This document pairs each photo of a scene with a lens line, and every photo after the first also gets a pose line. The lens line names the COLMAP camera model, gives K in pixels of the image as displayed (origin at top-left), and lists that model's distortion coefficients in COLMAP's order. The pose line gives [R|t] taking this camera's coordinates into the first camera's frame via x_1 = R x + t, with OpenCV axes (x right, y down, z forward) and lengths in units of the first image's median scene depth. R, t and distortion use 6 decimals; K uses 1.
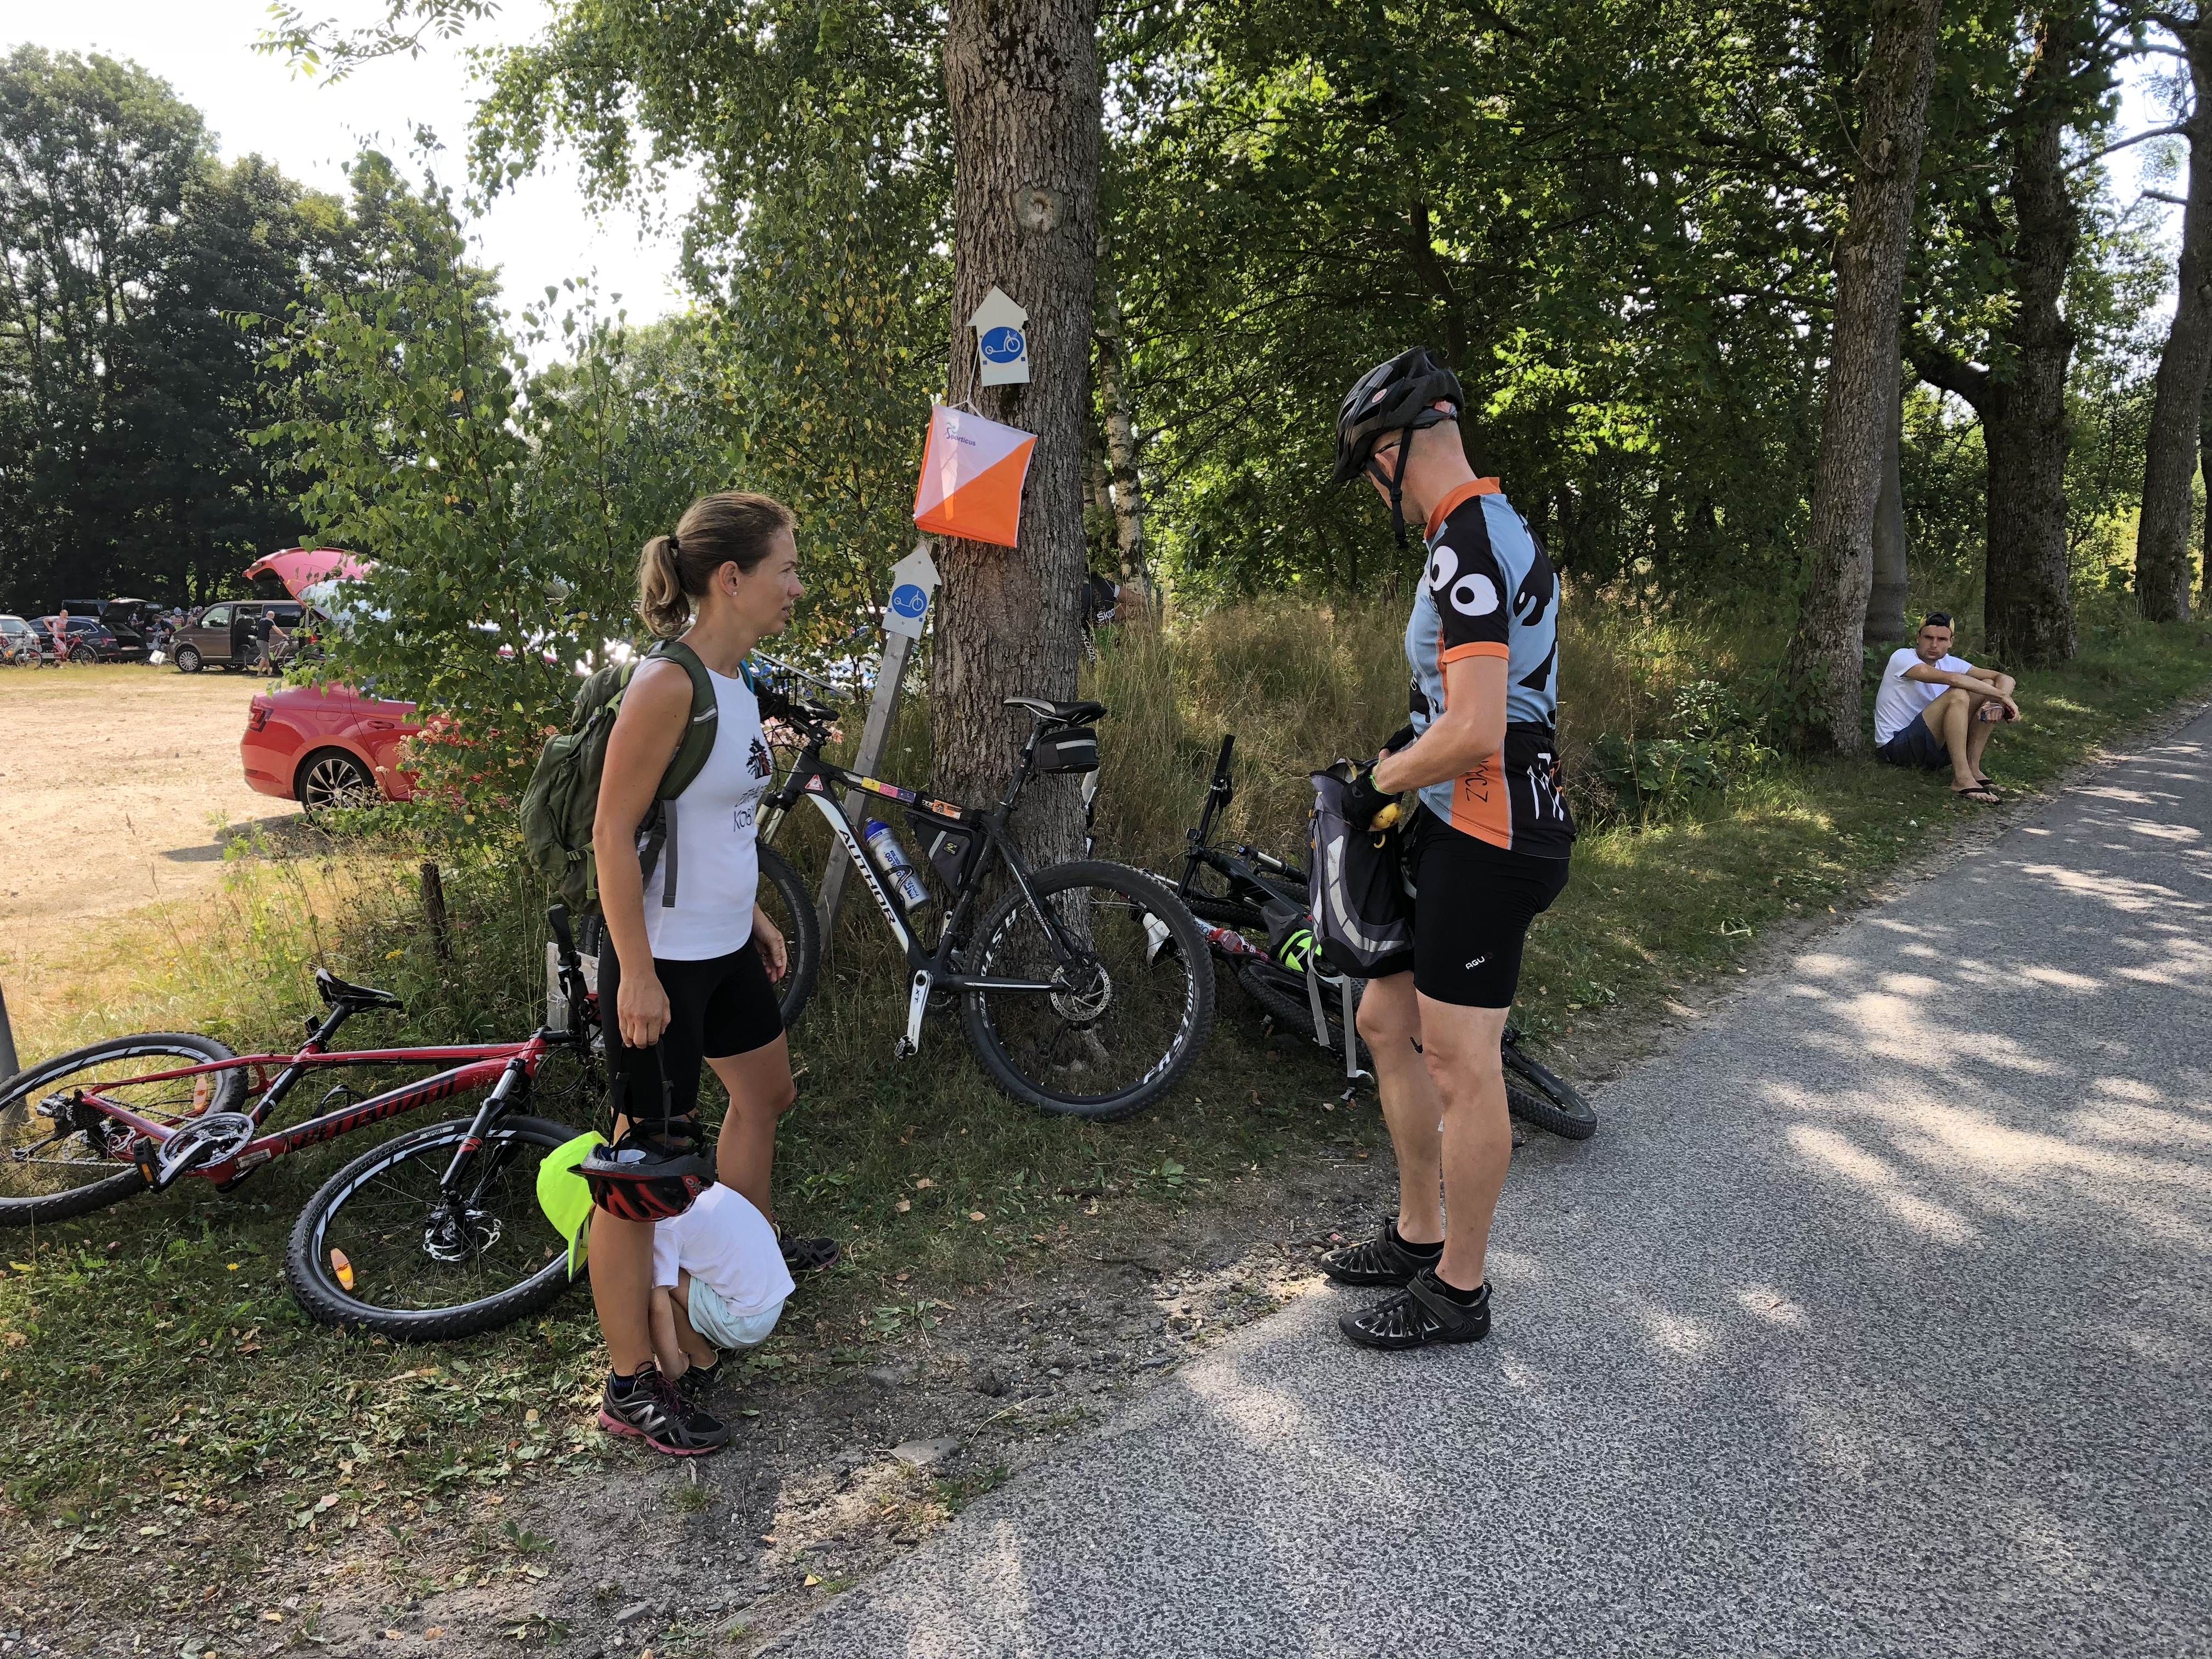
lens RADIAL K [[1810.2, 0, 1093.0], [0, 1810.2, 828.9], [0, 0, 1]] dist [0.036283, -0.042647]
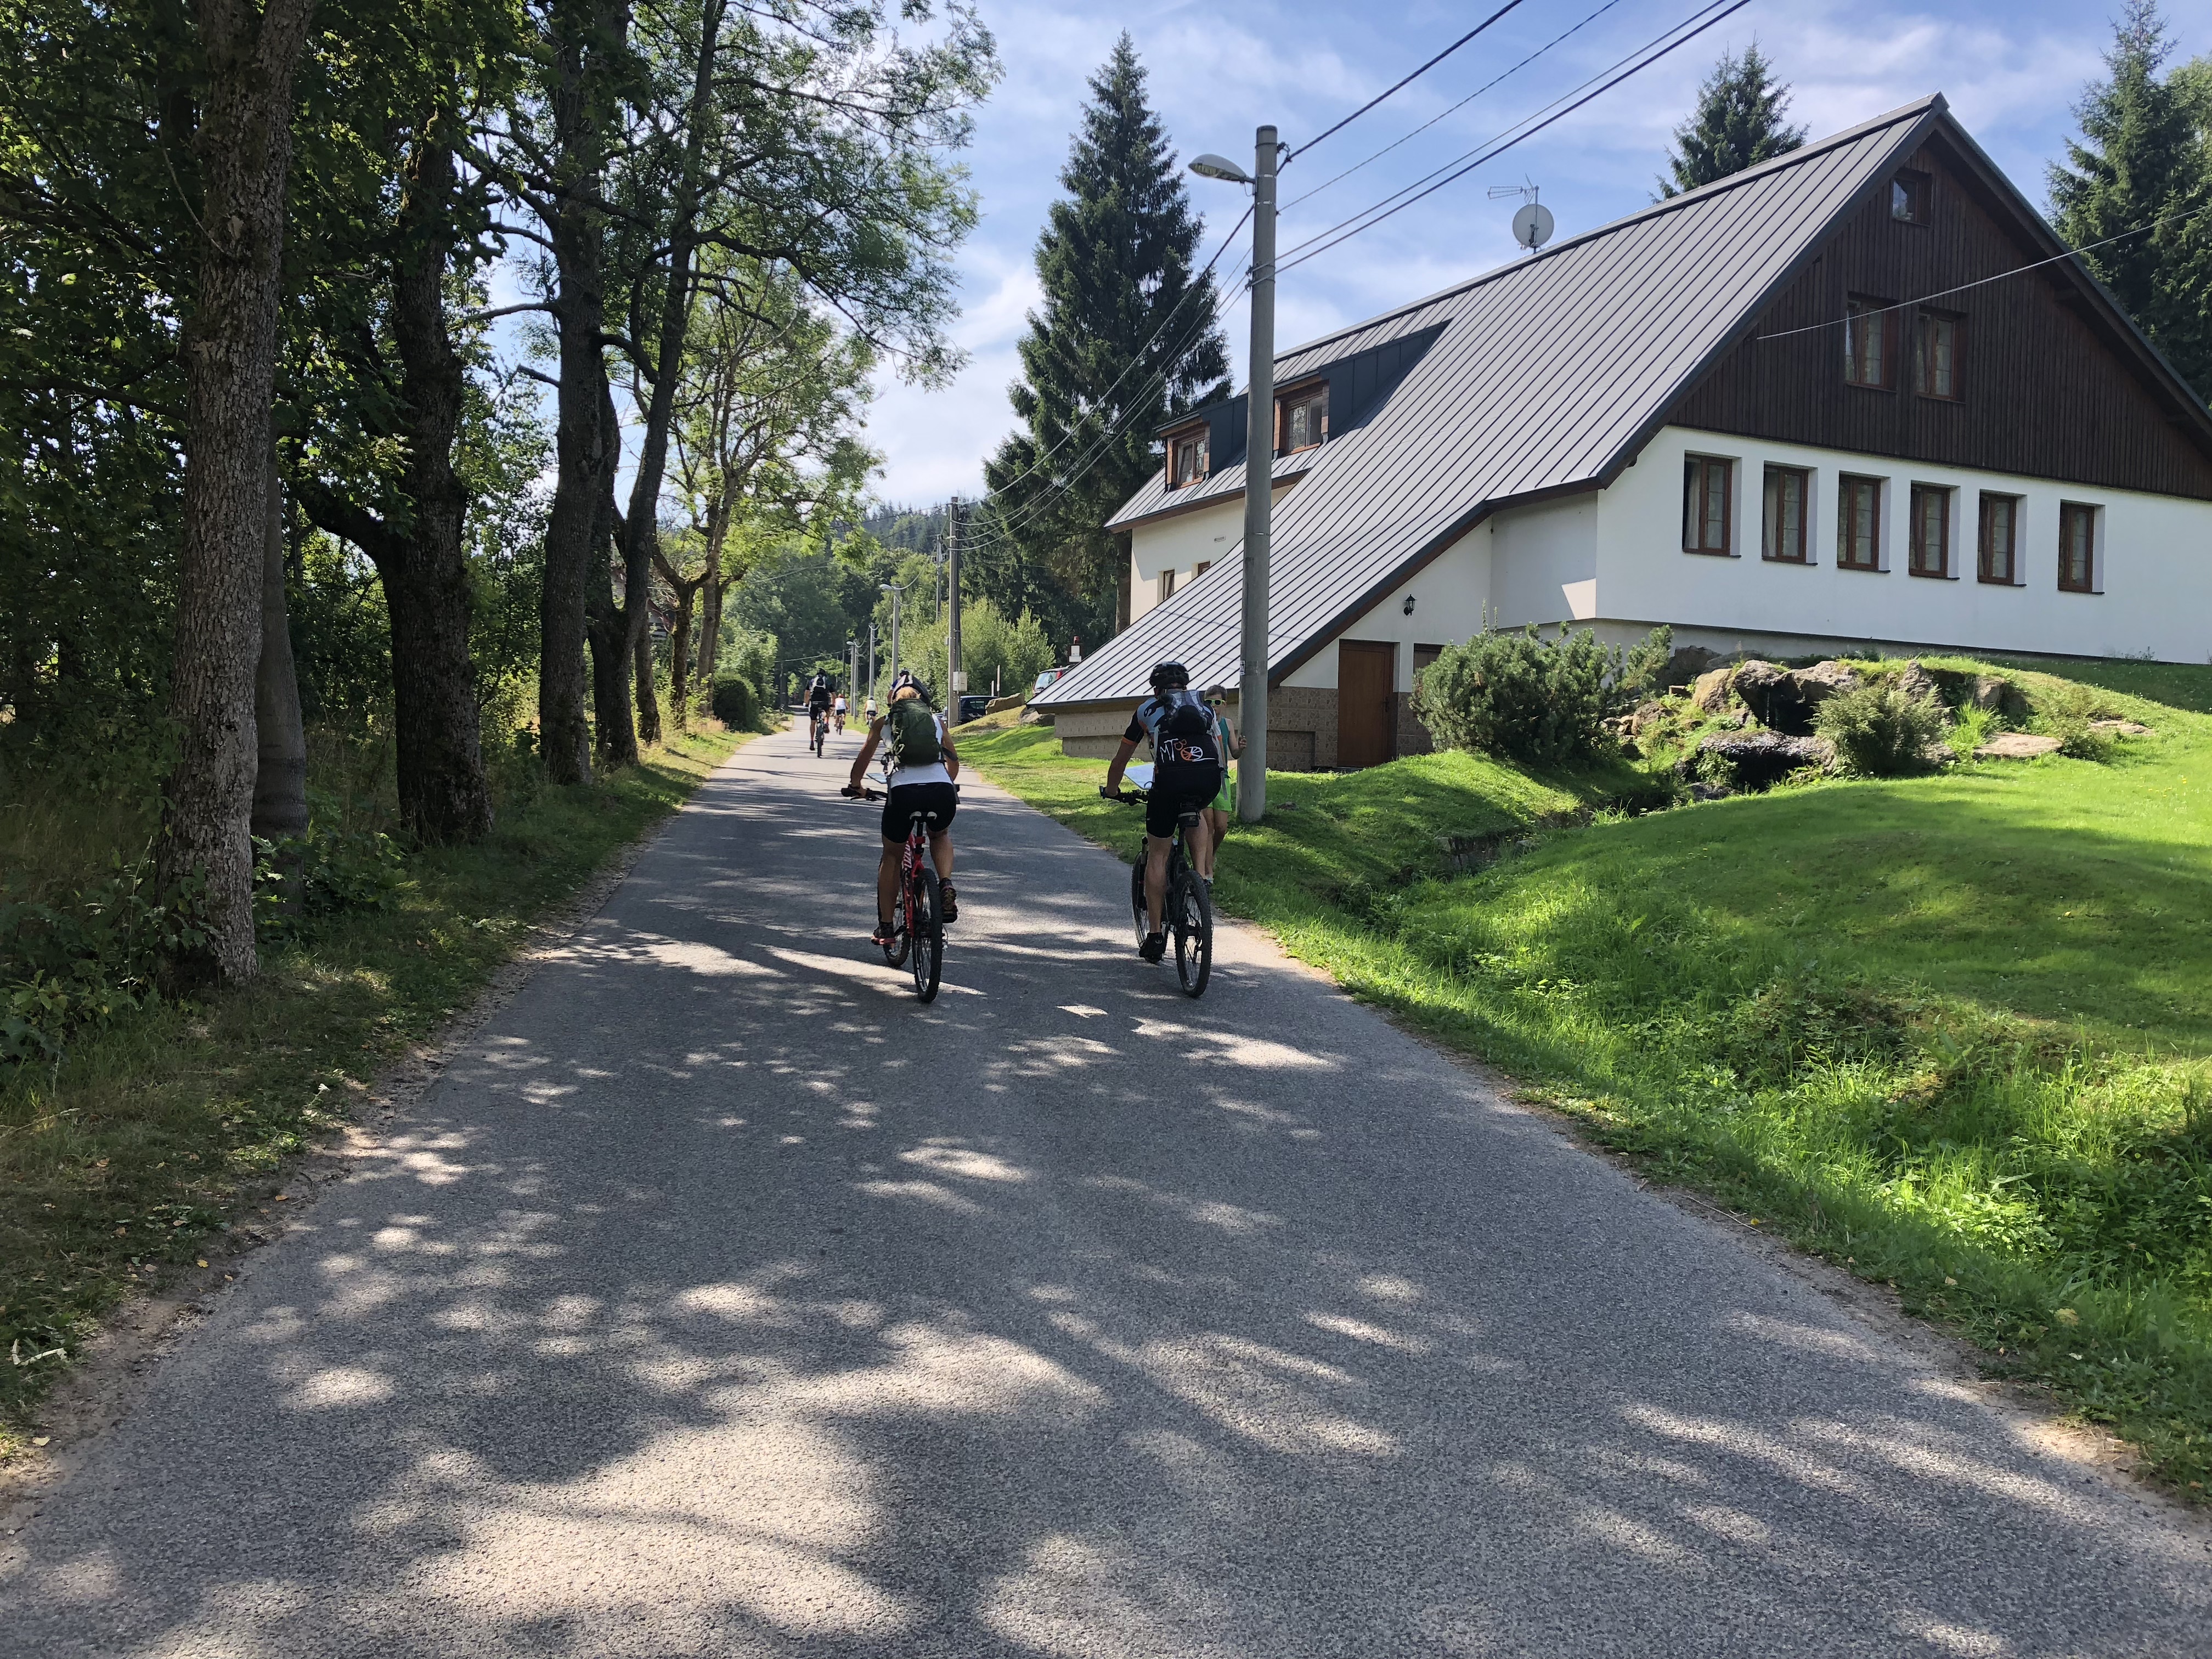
lens RADIAL K [[1810.2, 0, 1098.4], [0, 1810.2, 834.4], [0, 0, 1]] dist [0.036283, -0.042647]
pose [[0.683314, -0.024956, 0.729698, 0.053695], [0.079476, 0.996019, -0.040360, -0.023625], [-0.725786, 0.085572, 0.682578, 0.105732]]
